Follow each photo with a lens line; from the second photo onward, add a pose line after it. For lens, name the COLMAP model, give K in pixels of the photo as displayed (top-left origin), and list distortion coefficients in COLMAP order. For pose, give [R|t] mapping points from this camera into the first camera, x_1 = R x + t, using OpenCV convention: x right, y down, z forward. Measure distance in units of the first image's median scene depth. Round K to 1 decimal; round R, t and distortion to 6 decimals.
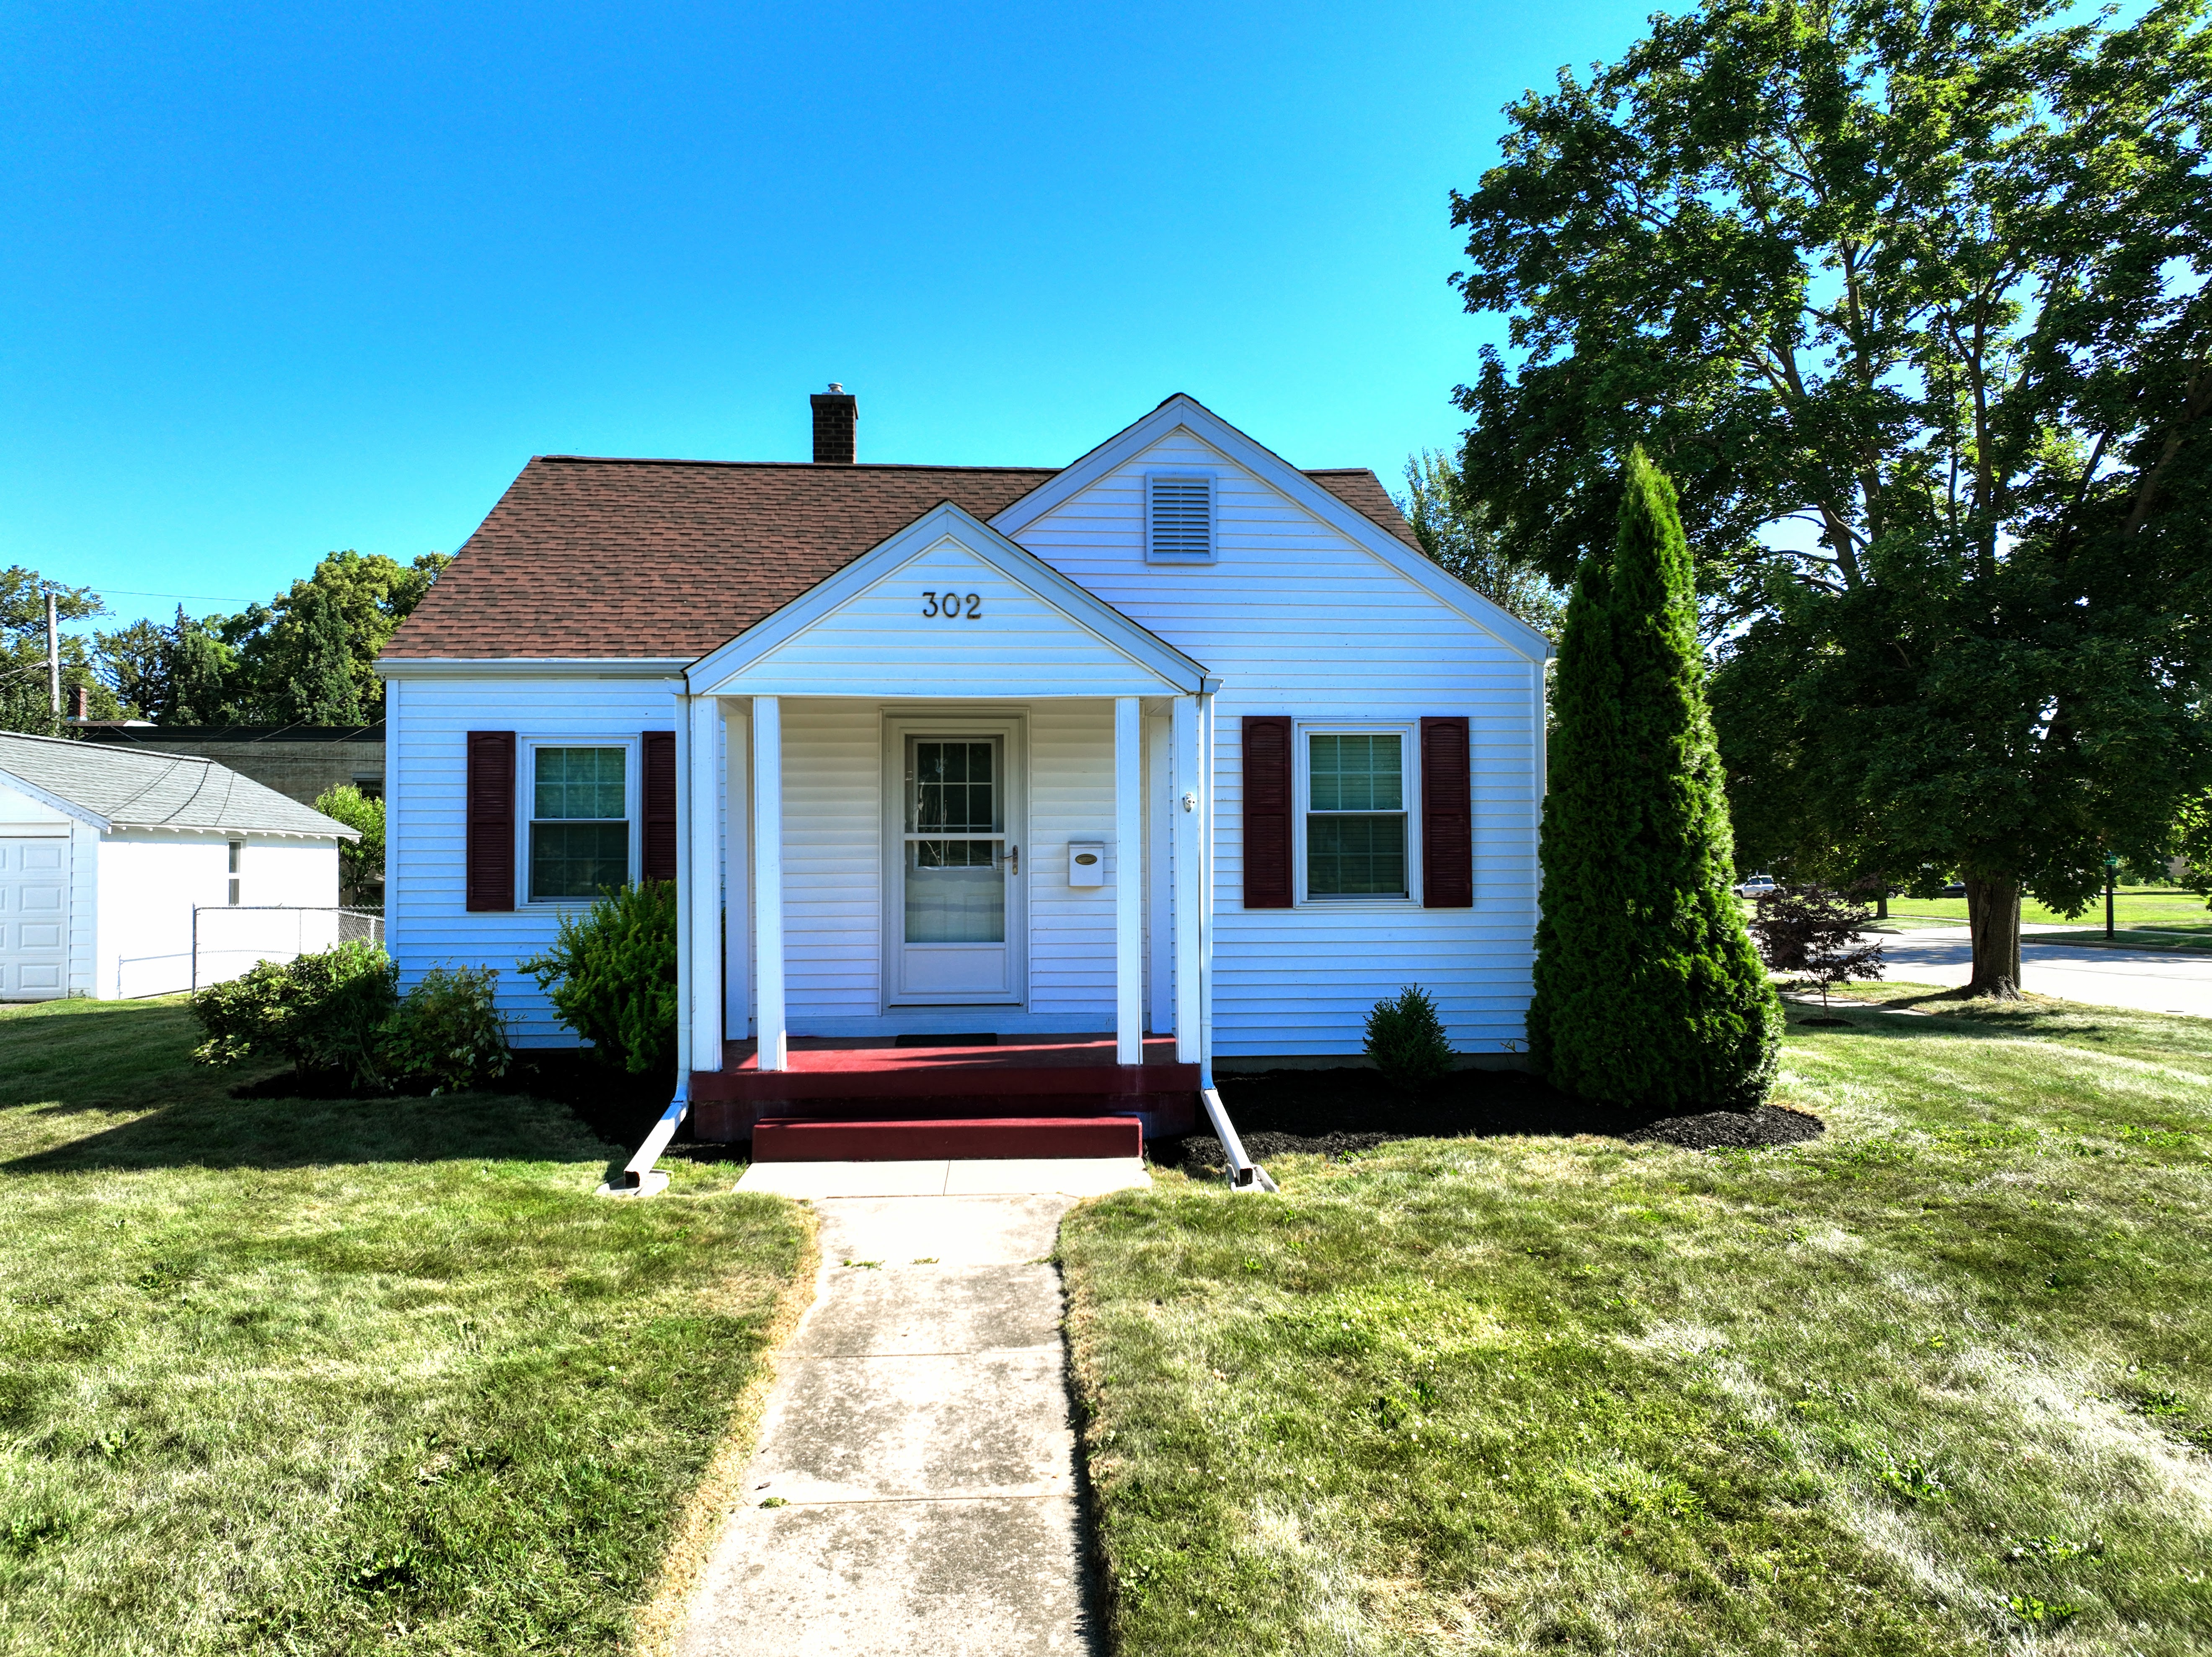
lens RADIAL K [[1548.3, 0, 1108.7], [0, 1548.3, 822.3], [0, 0, 1]] dist [0.001708, 0.010918]
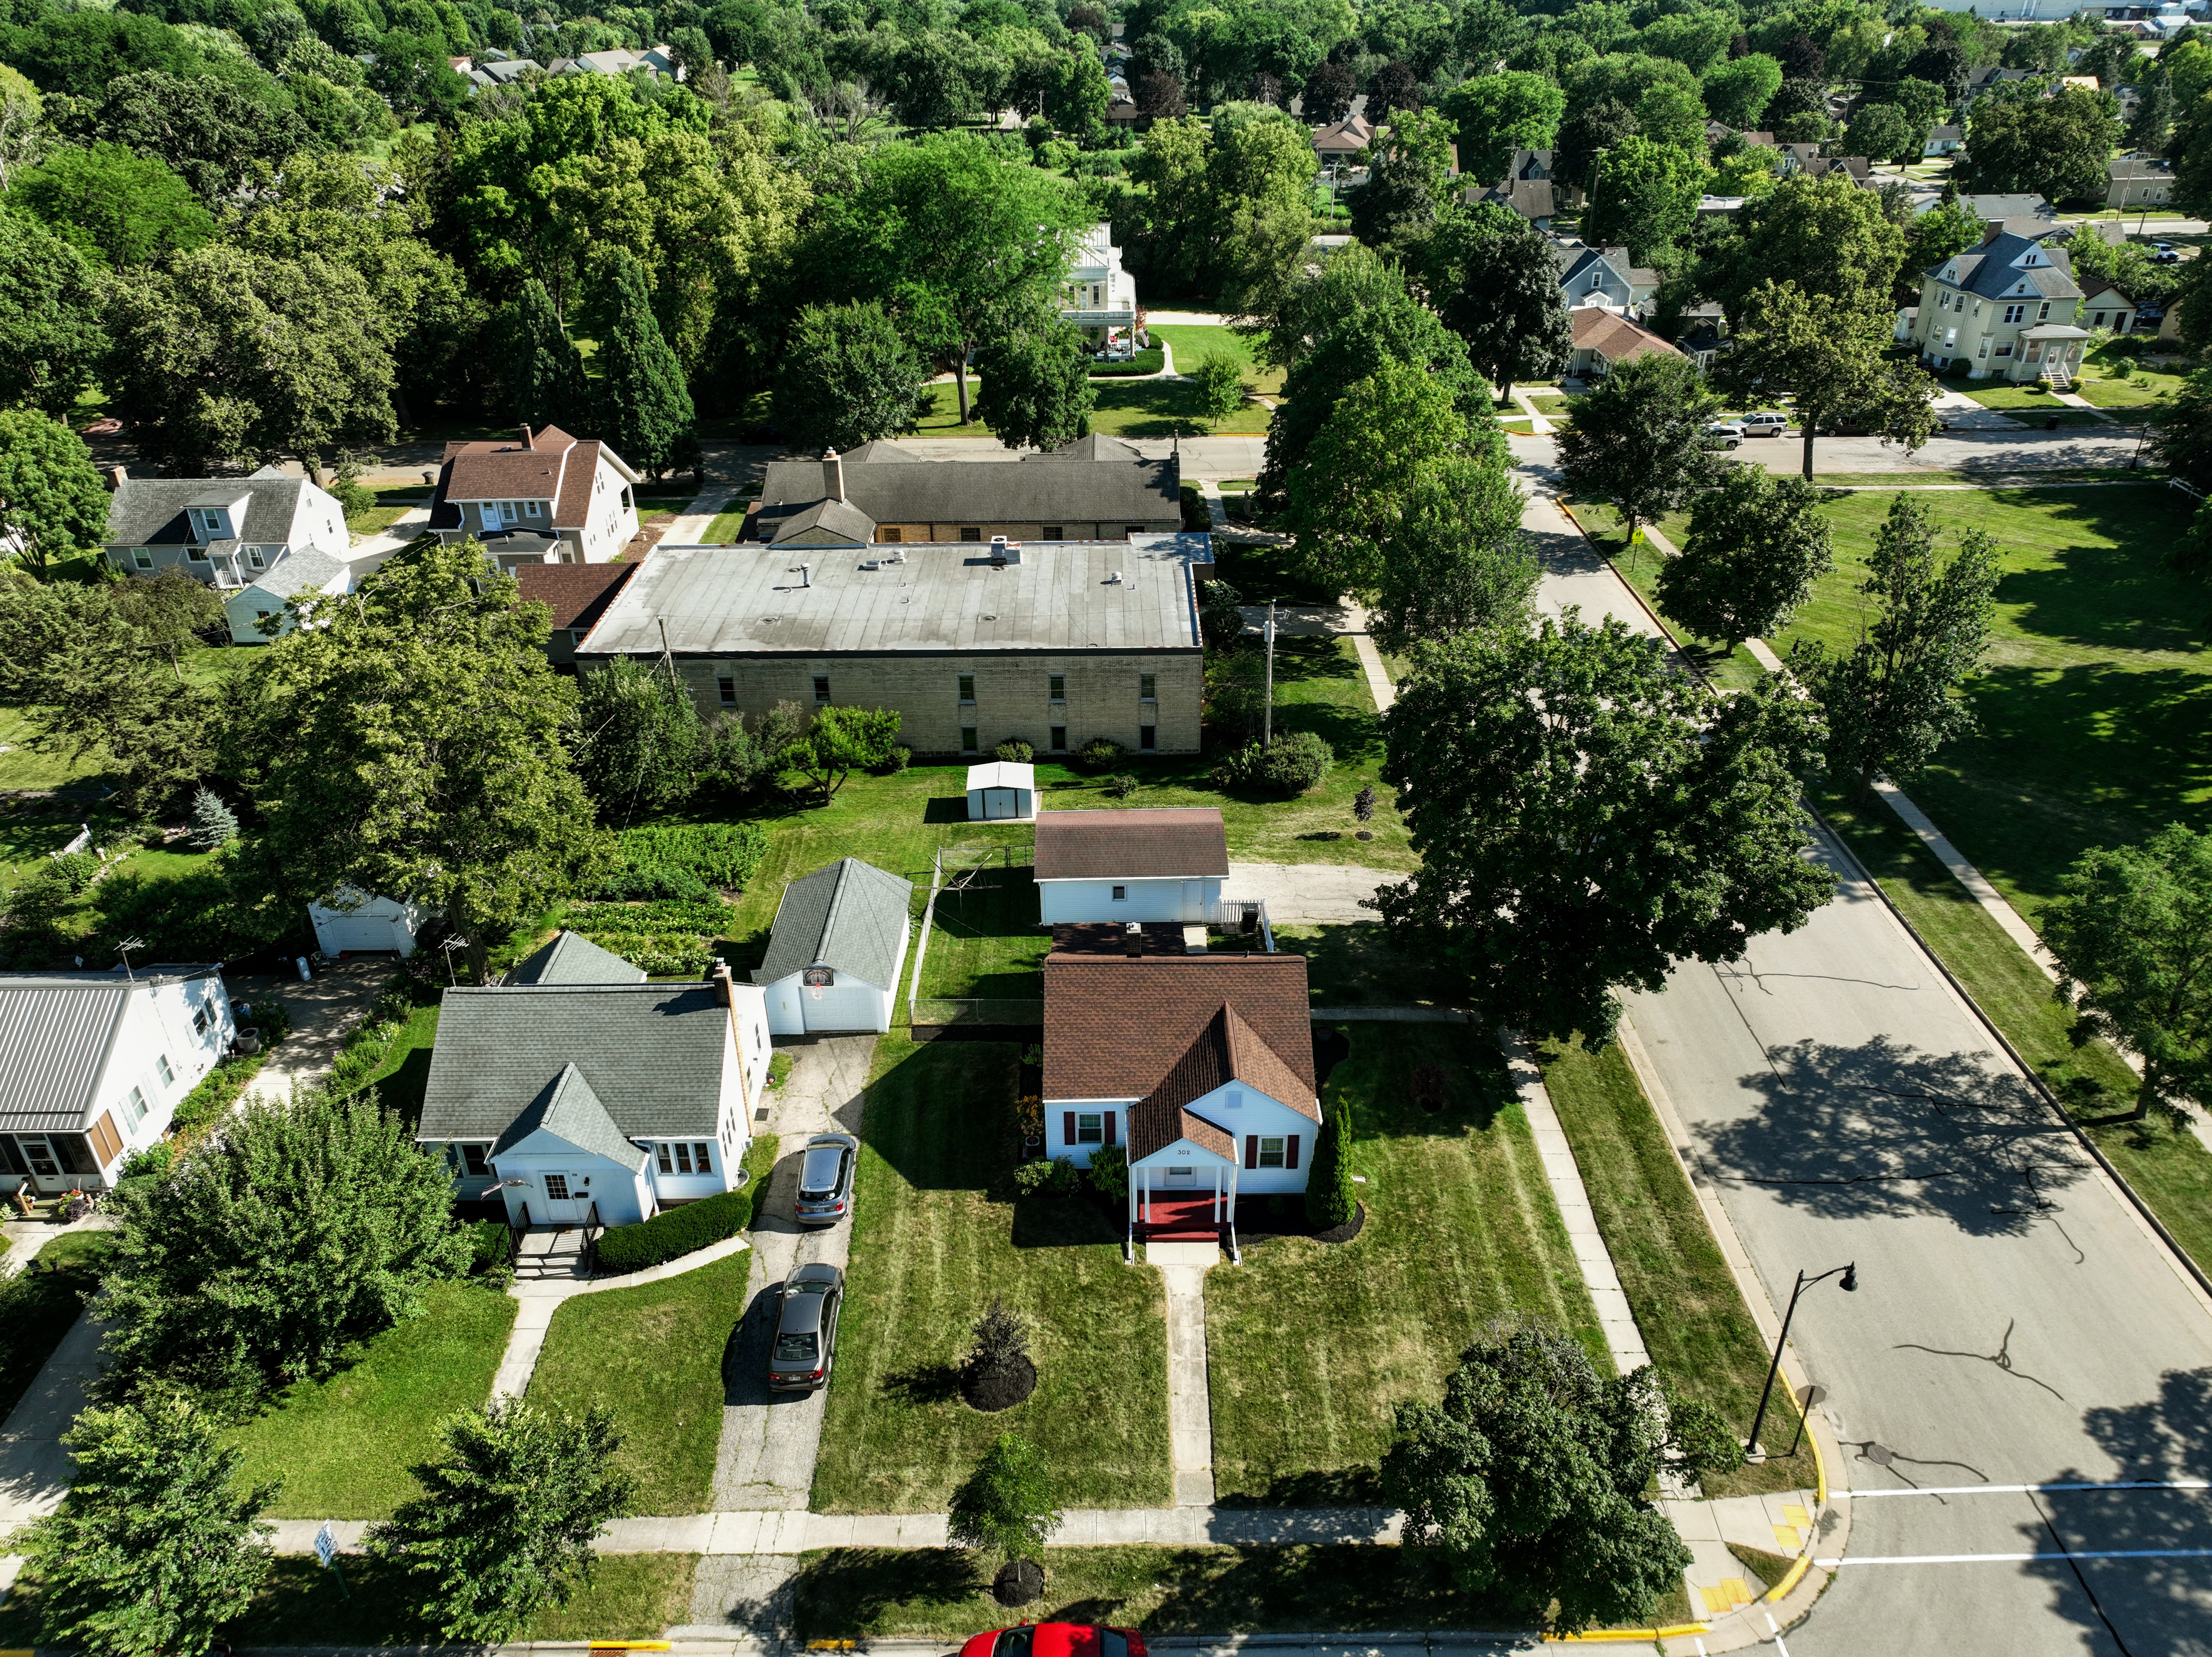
lens RADIAL K [[1548.3, 0, 1116.7], [0, 1548.3, 816.9], [0, 0, 1]] dist [0.001708, 0.010918]
pose [[0.997480, 0.036918, -0.060590, -0.050890], [0.000065, 0.853491, 0.521107, -3.293044], [0.070952, -0.519798, 0.851338, -2.415369]]
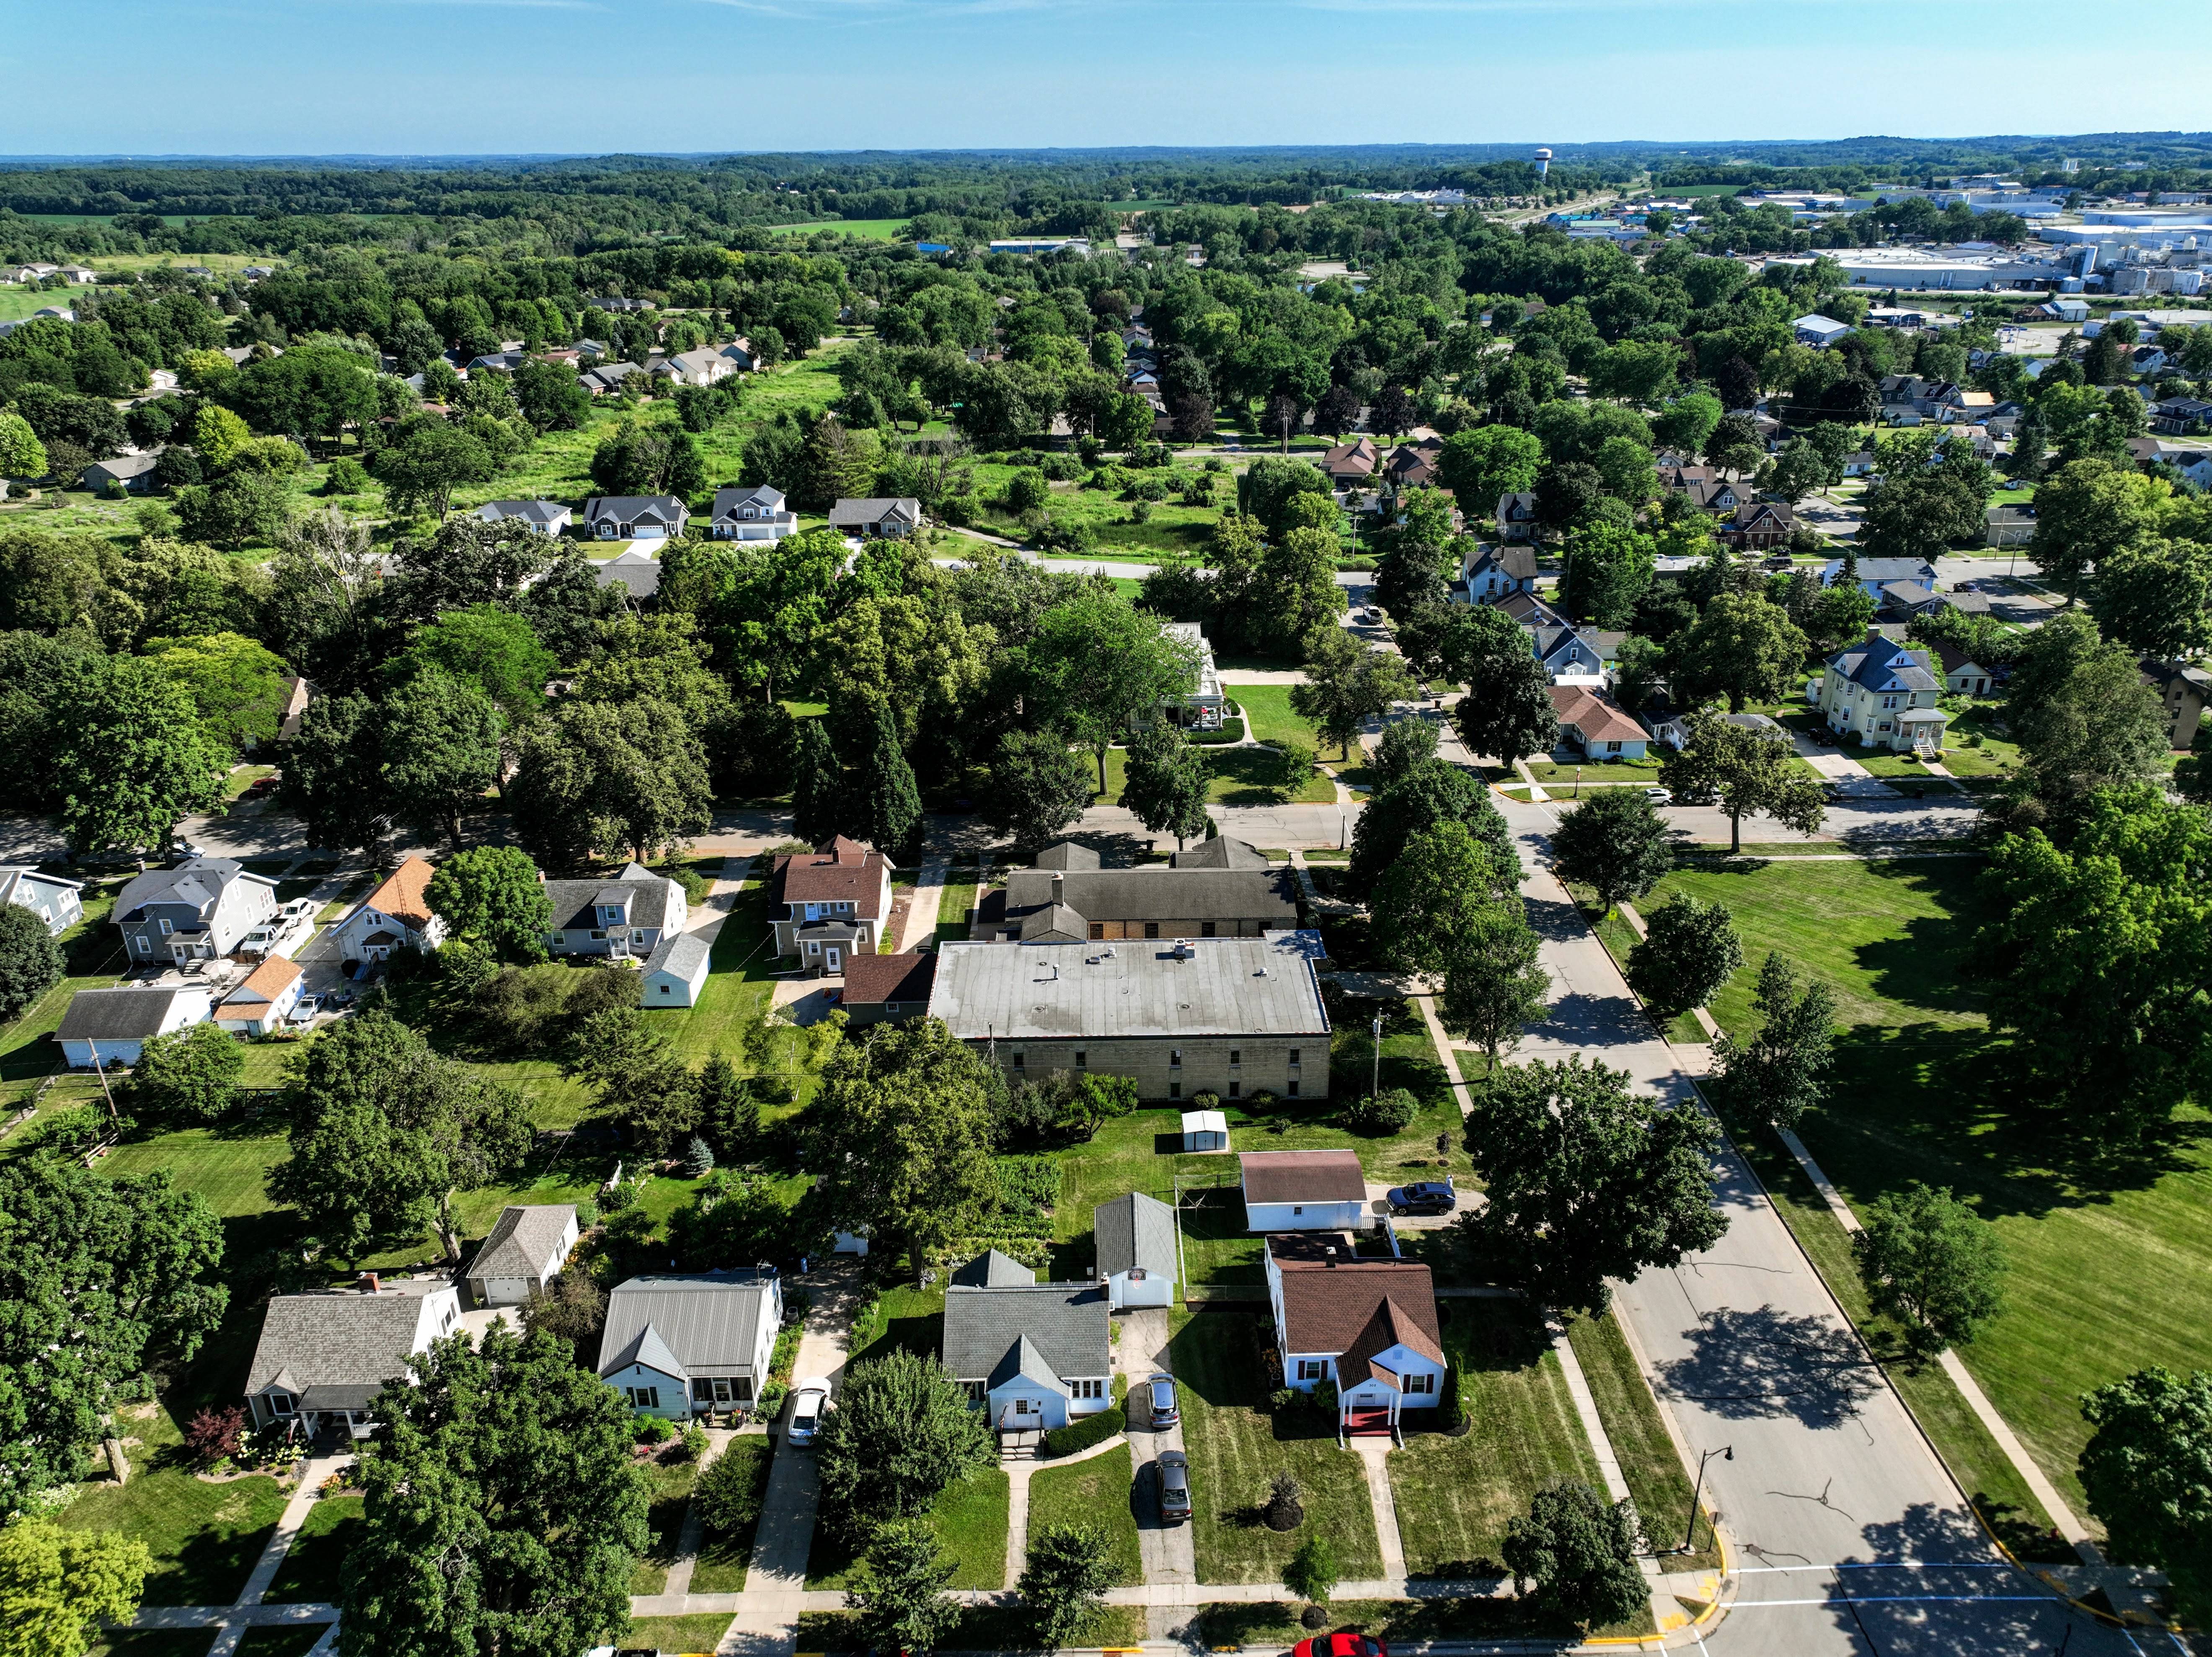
lens RADIAL K [[1548.3, 0, 1122.8], [0, 1548.3, 827.1], [0, 0, 1]] dist [0.001708, 0.010918]
pose [[0.998247, 0.027628, -0.052348, -1.053665], [-0.002441, 0.902847, 0.429956, -6.250278], [0.059141, -0.429074, 0.901331, -5.224711]]
